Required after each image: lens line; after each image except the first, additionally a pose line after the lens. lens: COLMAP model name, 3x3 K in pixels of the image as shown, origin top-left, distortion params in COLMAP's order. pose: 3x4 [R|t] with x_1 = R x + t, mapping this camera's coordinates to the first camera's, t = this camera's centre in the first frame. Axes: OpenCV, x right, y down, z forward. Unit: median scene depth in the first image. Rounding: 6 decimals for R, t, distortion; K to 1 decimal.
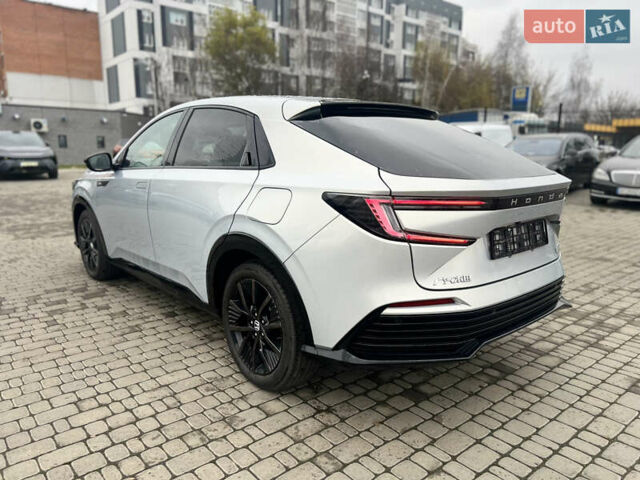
lens RADIAL K [[479.1, 0, 316.0], [0, 479.1, 244.3], [0, 0, 1]] dist [0.043690, -0.045275]
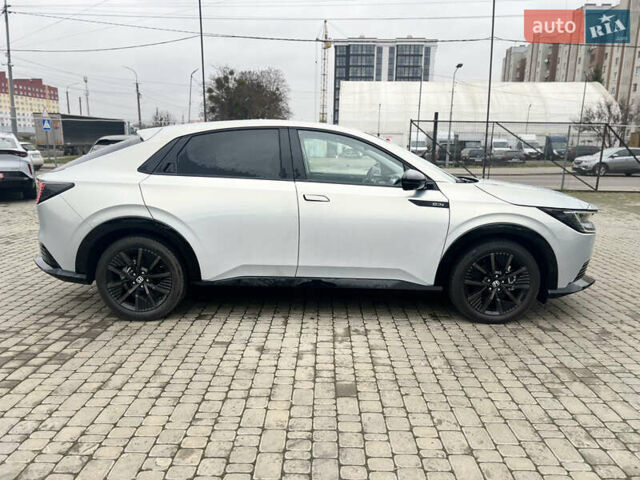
lens RADIAL K [[479.1, 0, 317.7], [0, 479.1, 234.2], [0, 0, 1]] dist [0.043690, -0.045275]
pose [[-0.652474, 0.127459, -0.747016, 1.105838], [-0.160847, 0.940001, 0.300877, -0.573247], [0.740545, 0.316470, -0.592824, 2.620360]]
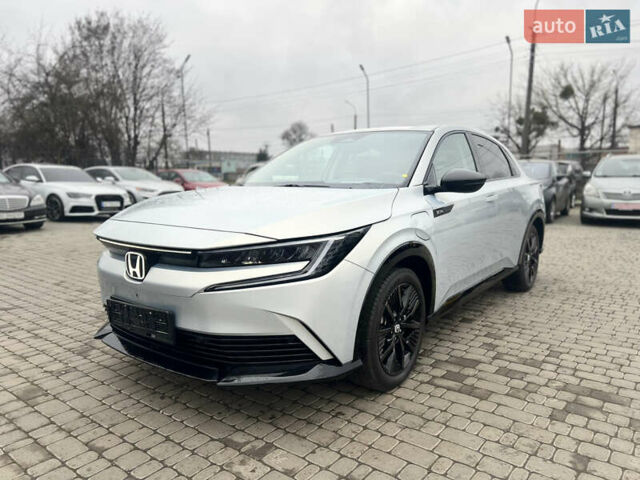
lens RADIAL K [[479.1, 0, 320.5], [0, 479.1, 242.3], [0, 0, 1]] dist [0.043690, -0.045275]
pose [[-0.212263, -0.133139, 0.968100, -1.756441], [0.199516, 0.963903, 0.176307, -0.384854], [-0.956628, 0.230575, -0.178038, 2.069598]]
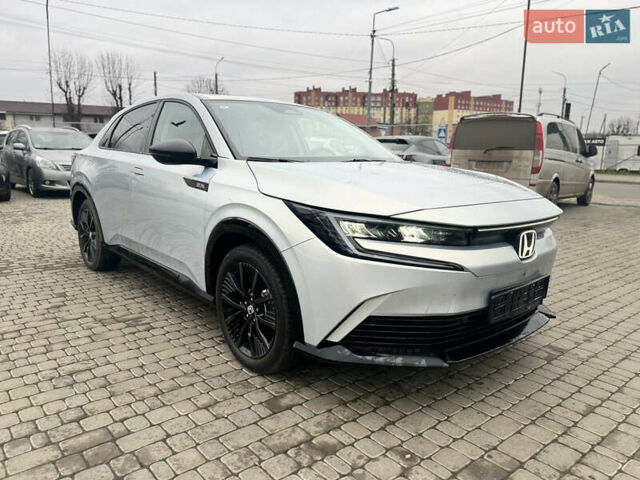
lens RADIAL K [[479.1, 0, 319.5], [0, 479.1, 241.2], [0, 0, 1]] dist [0.043690, -0.045275]
pose [[-0.999844, -0.016470, -0.006403, -0.444465], [-0.017669, 0.927219, 0.374102, -0.578758], [-0.000225, 0.374157, -0.927365, 3.055137]]
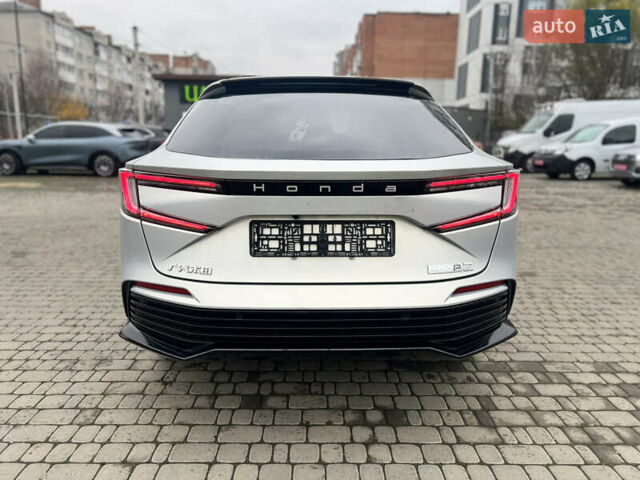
lens RADIAL K [[479.1, 0, 320.1], [0, 479.1, 240.7], [0, 0, 1]] dist [0.043690, -0.045275]
pose [[0.774448, 0.132376, -0.618633, 0.785909], [-0.131137, 0.990215, 0.047721, -0.040465], [0.618897, 0.044168, 0.784230, 0.348125]]
